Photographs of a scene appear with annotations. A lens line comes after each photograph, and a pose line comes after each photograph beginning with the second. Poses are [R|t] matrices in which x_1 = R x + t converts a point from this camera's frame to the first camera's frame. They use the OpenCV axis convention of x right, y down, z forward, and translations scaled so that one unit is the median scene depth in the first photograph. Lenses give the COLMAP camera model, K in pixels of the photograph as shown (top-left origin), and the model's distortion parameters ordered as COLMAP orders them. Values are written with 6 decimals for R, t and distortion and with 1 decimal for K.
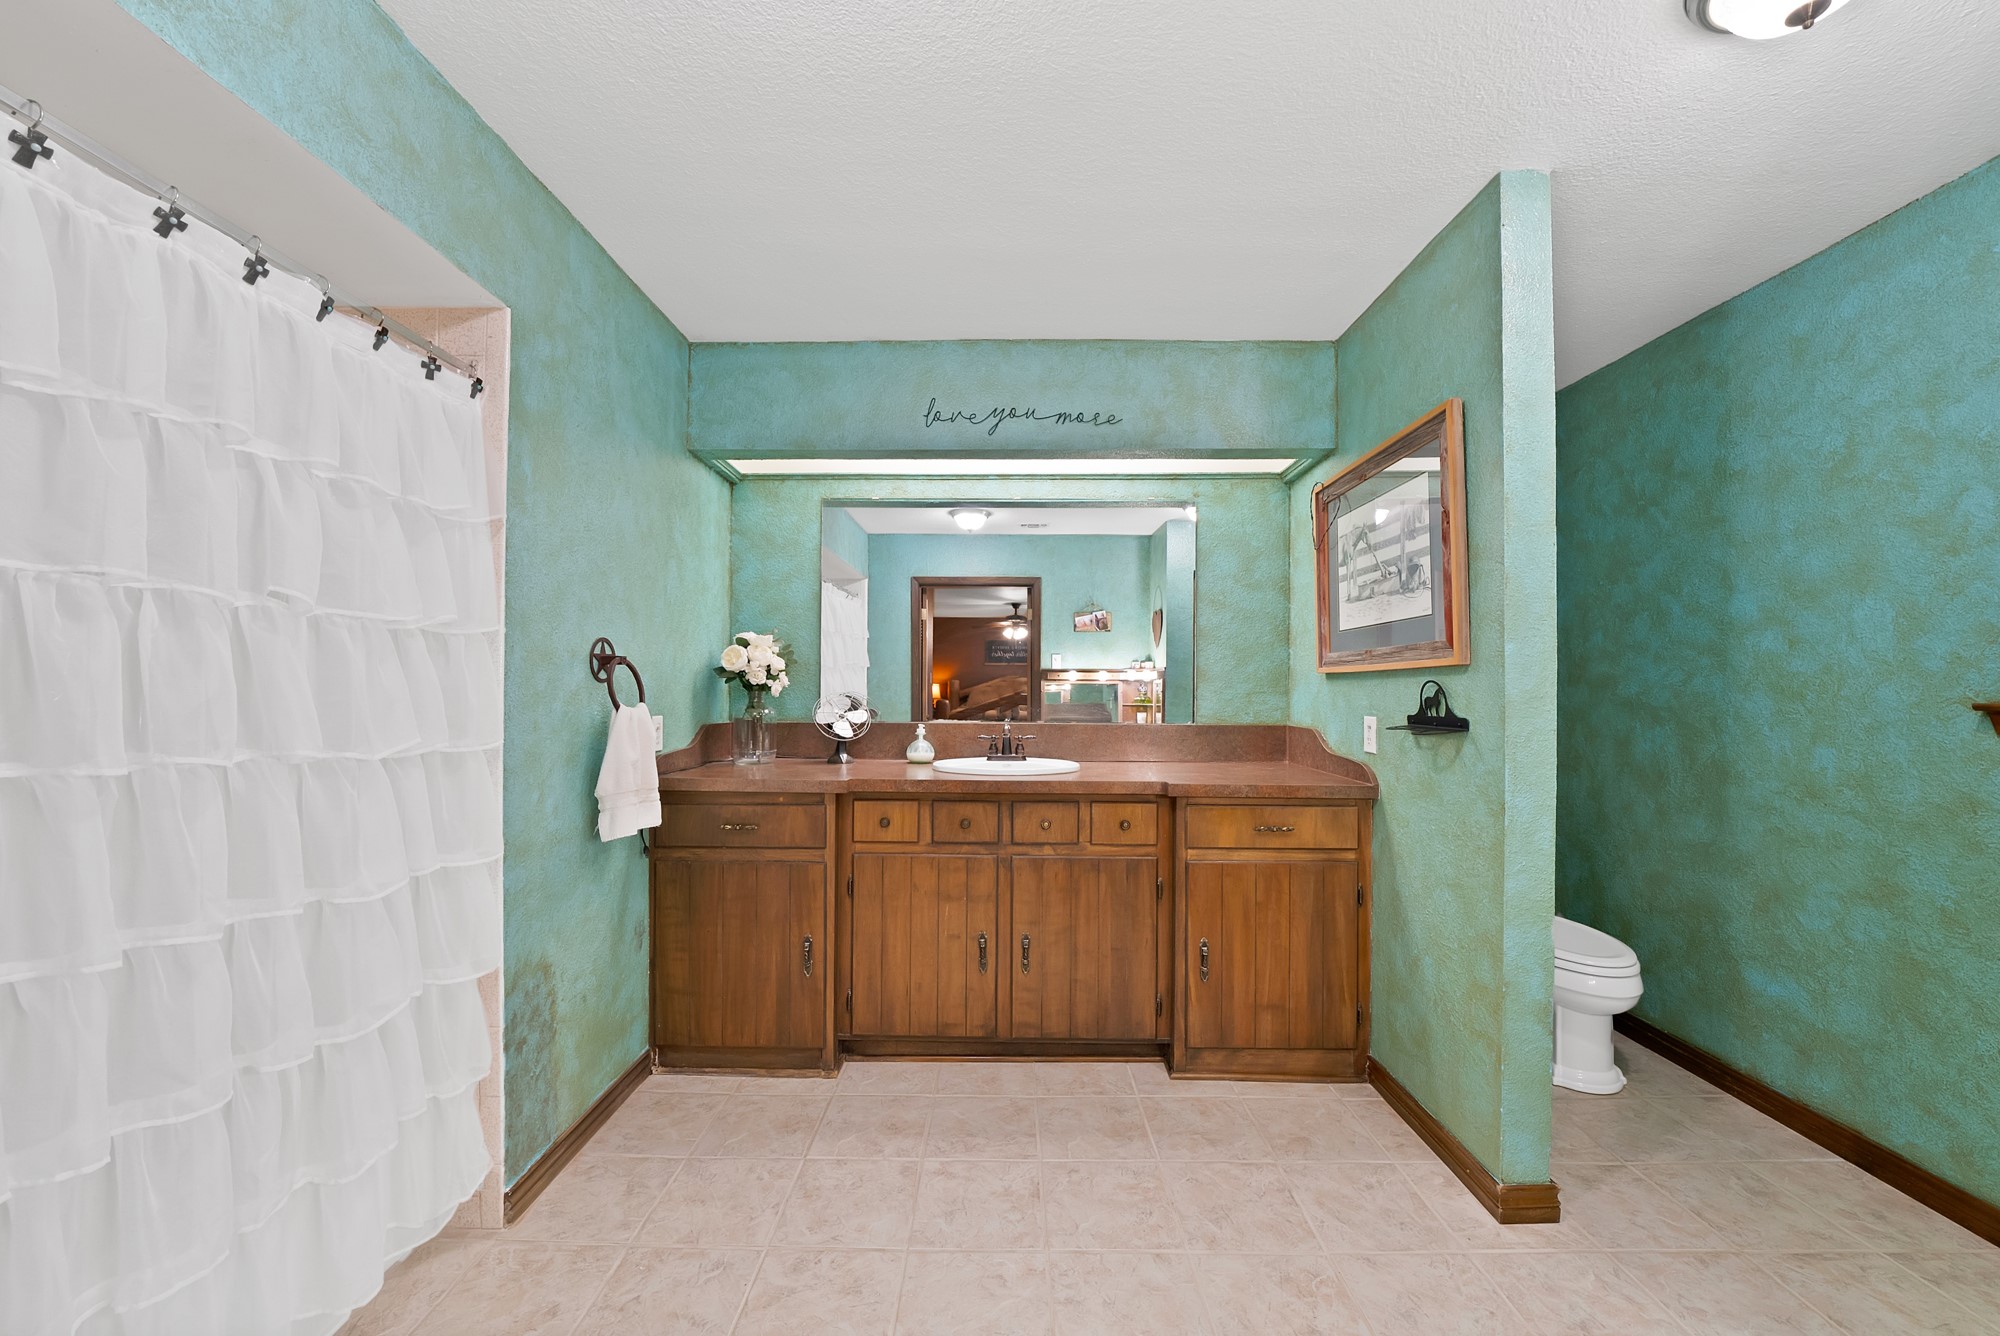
lens RADIAL K [[733.4, 0, 983.1], [0, 733.4, 677.3], [0, 0, 1]] dist [-0.025010, 0.002543]
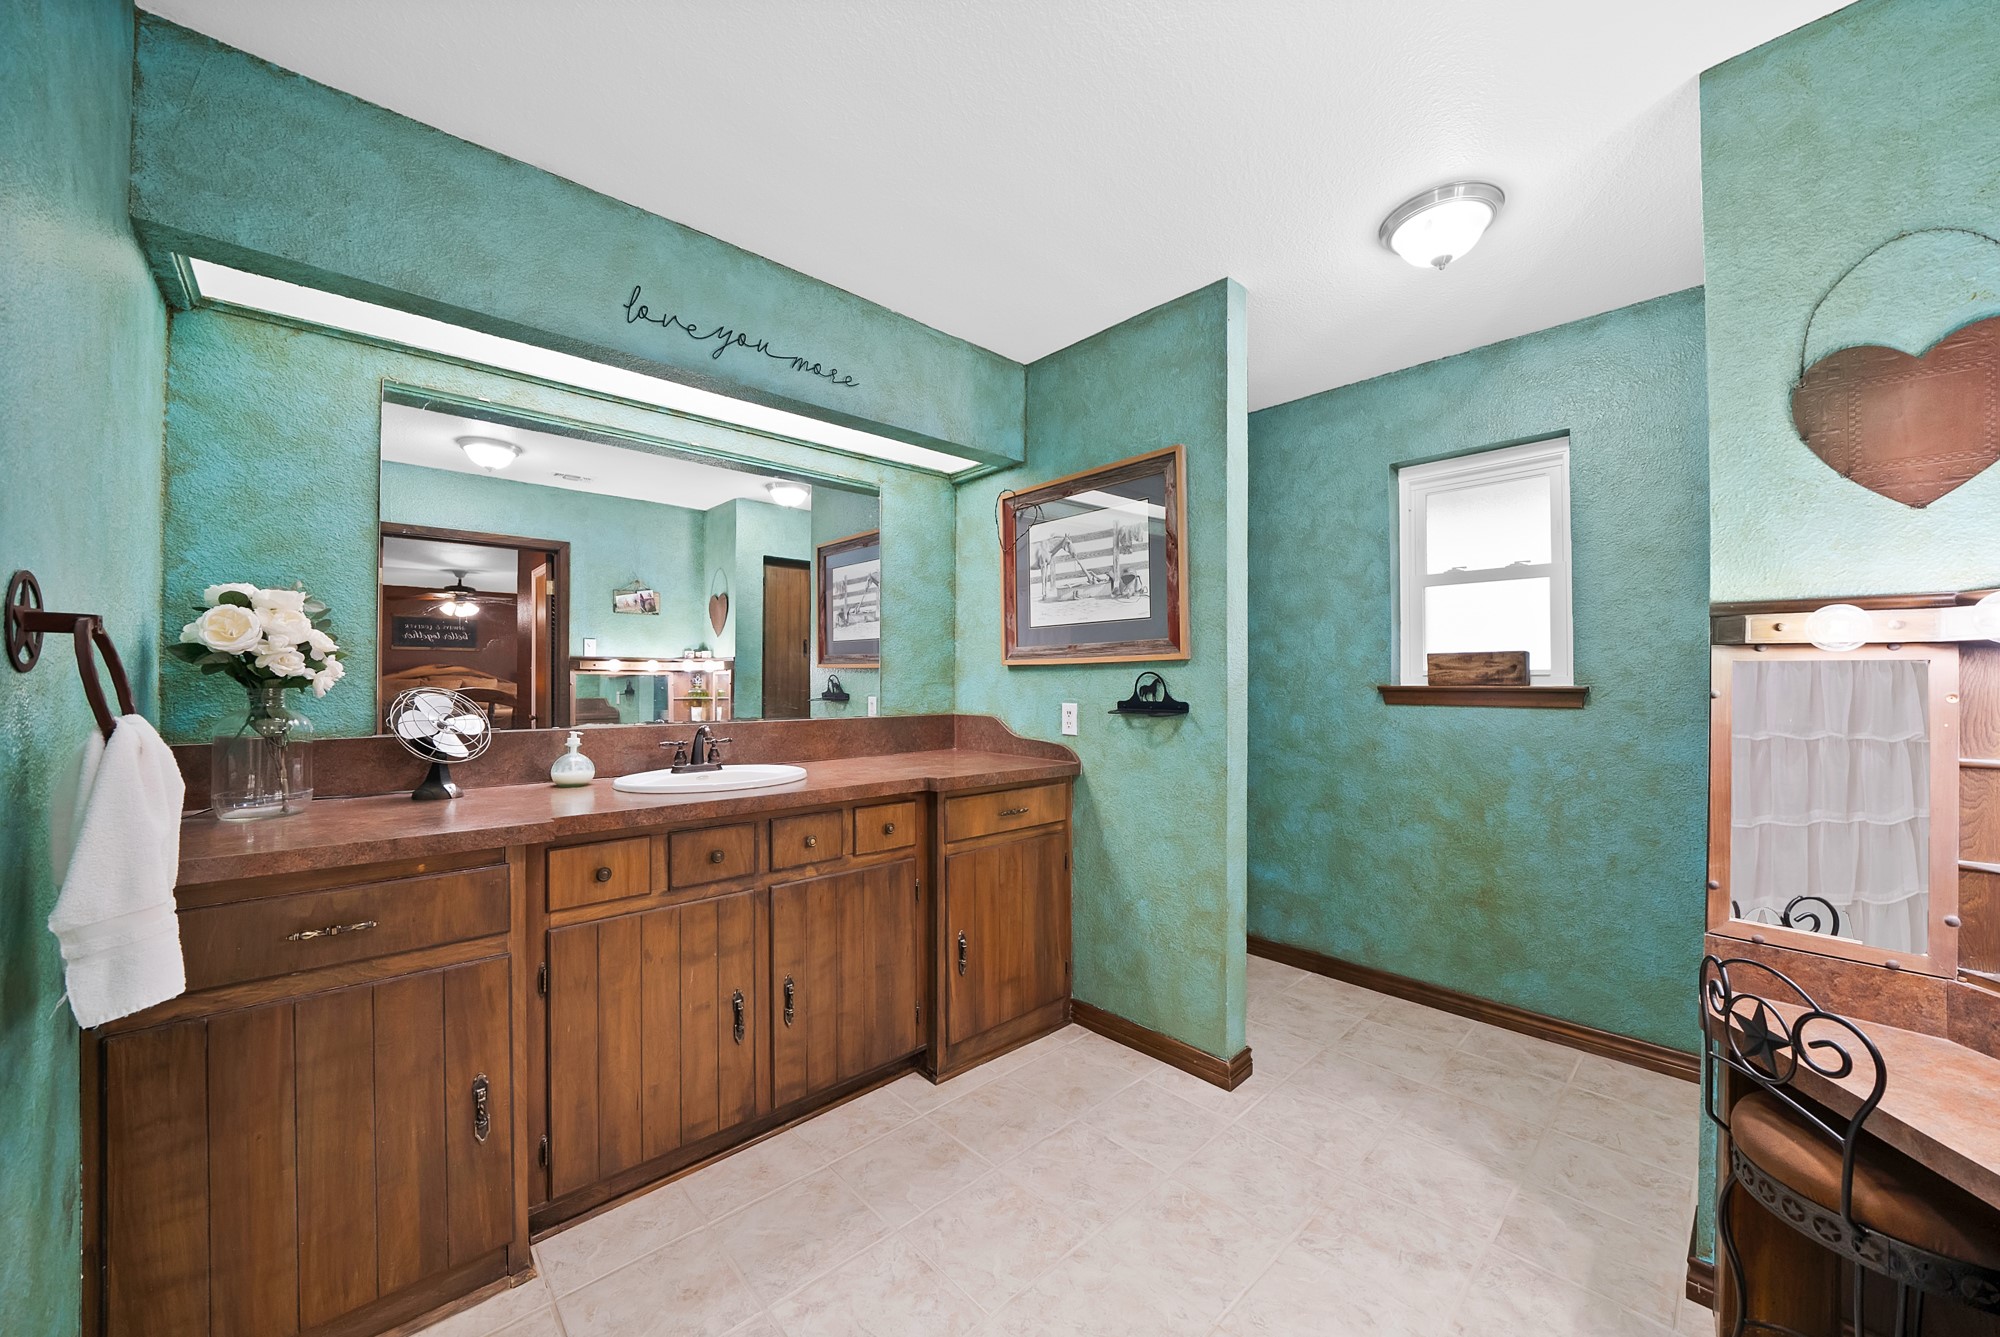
lens RADIAL K [[733.4, 0, 1010.0], [0, 733.4, 671.6], [0, 0, 1]] dist [-0.025010, 0.002543]
pose [[0.717876, 0.002374, 0.696167, -0.344633], [-0.005507, 0.999982, 0.002270, 0.001864], [-0.696150, -0.005463, 0.717876, 0.242481]]
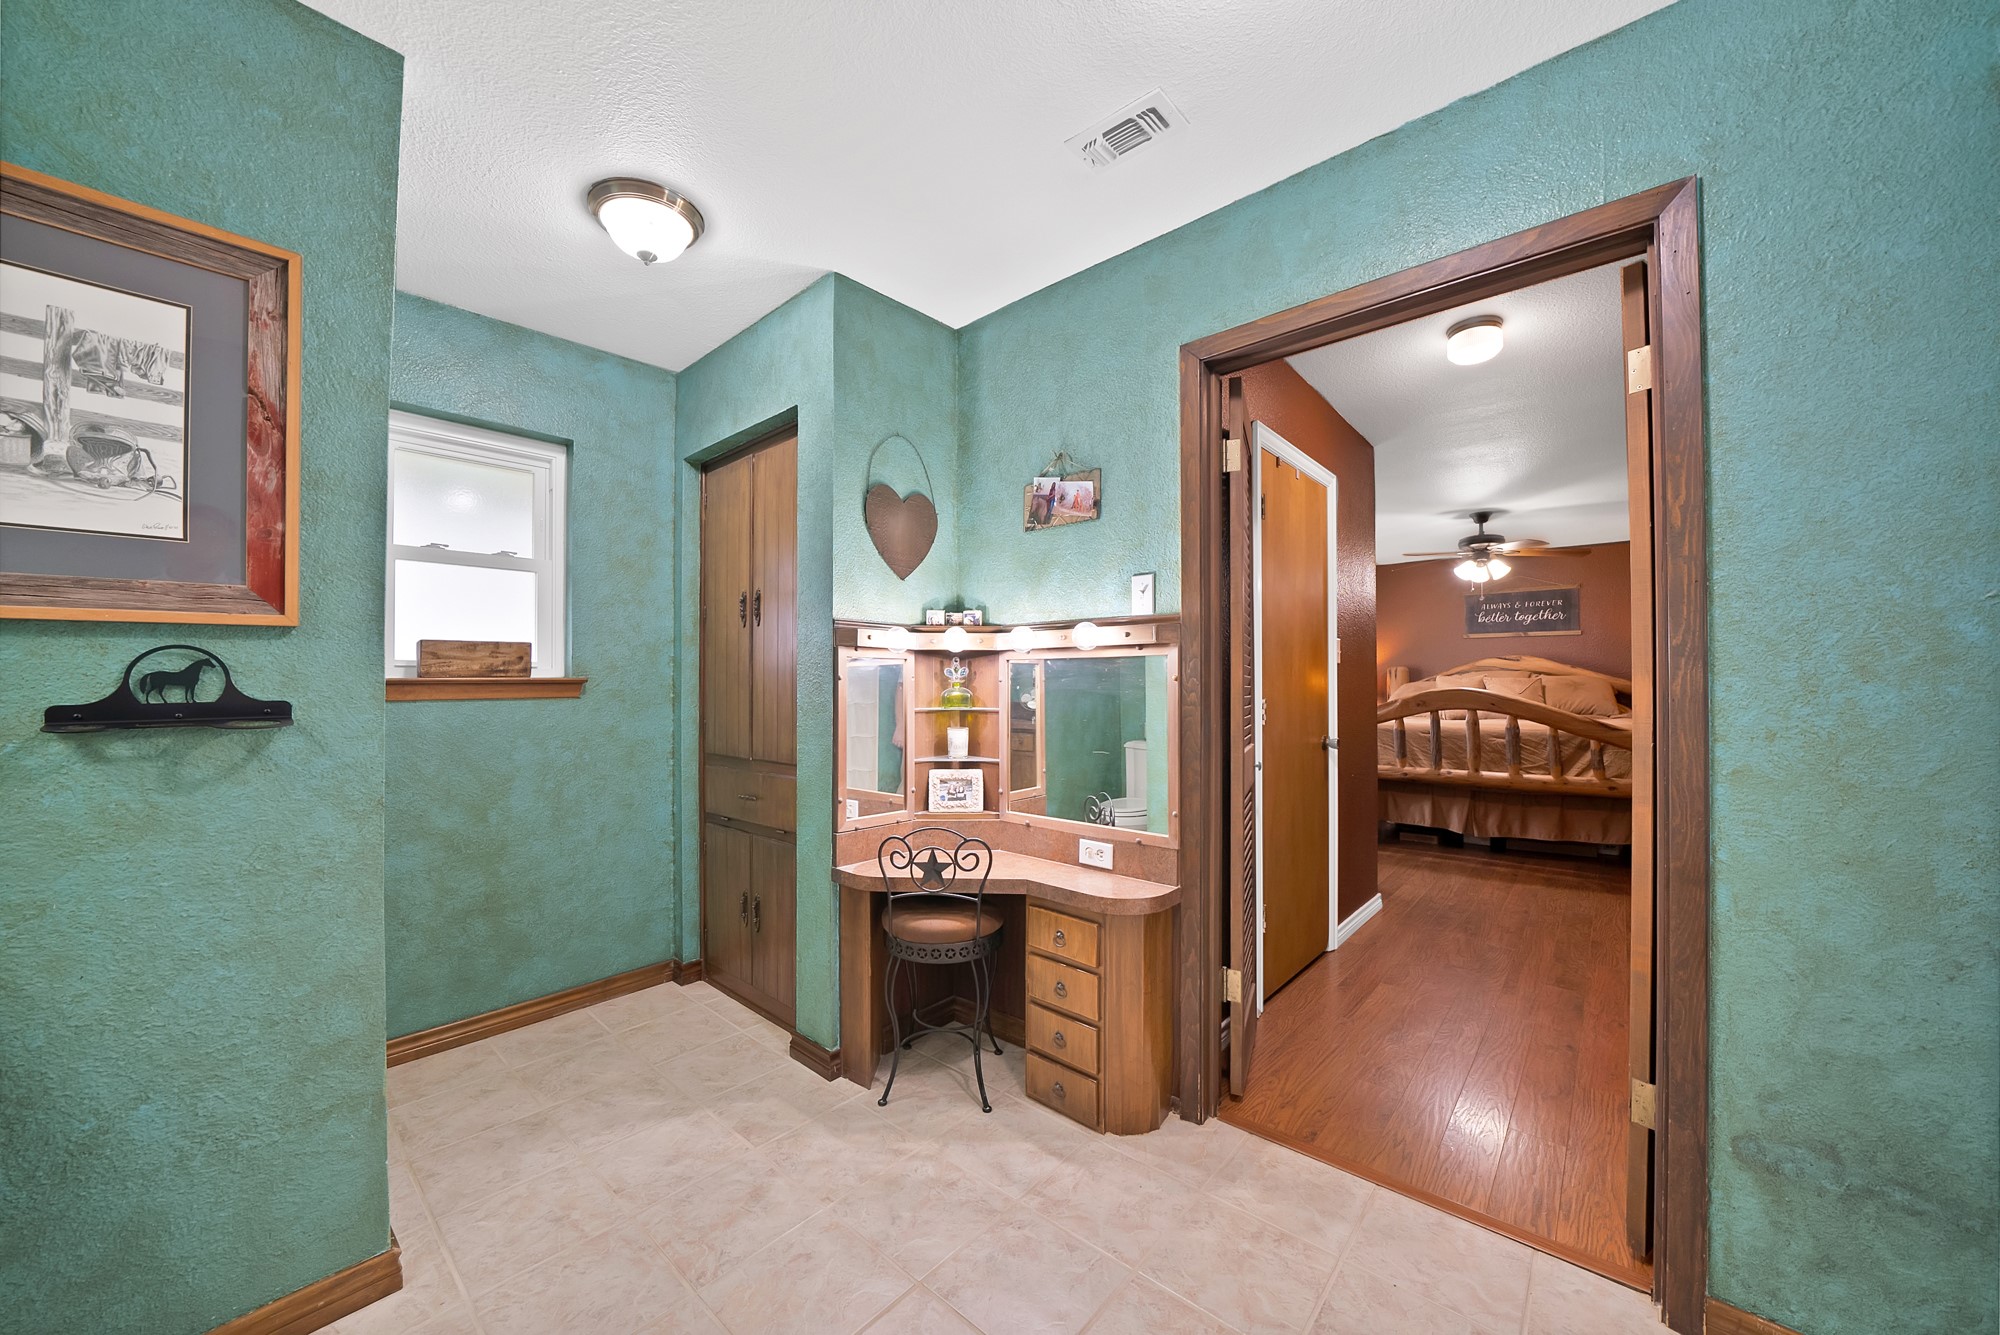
lens RADIAL K [[733.4, 0, 959.9], [0, 733.4, 673.5], [0, 0, 1]] dist [-0.025010, 0.002543]
pose [[-0.752418, 0.004265, 0.658672, -0.245268], [-0.009346, 0.999809, -0.017151, 0.027958], [-0.658619, -0.019060, -0.752235, 0.872487]]
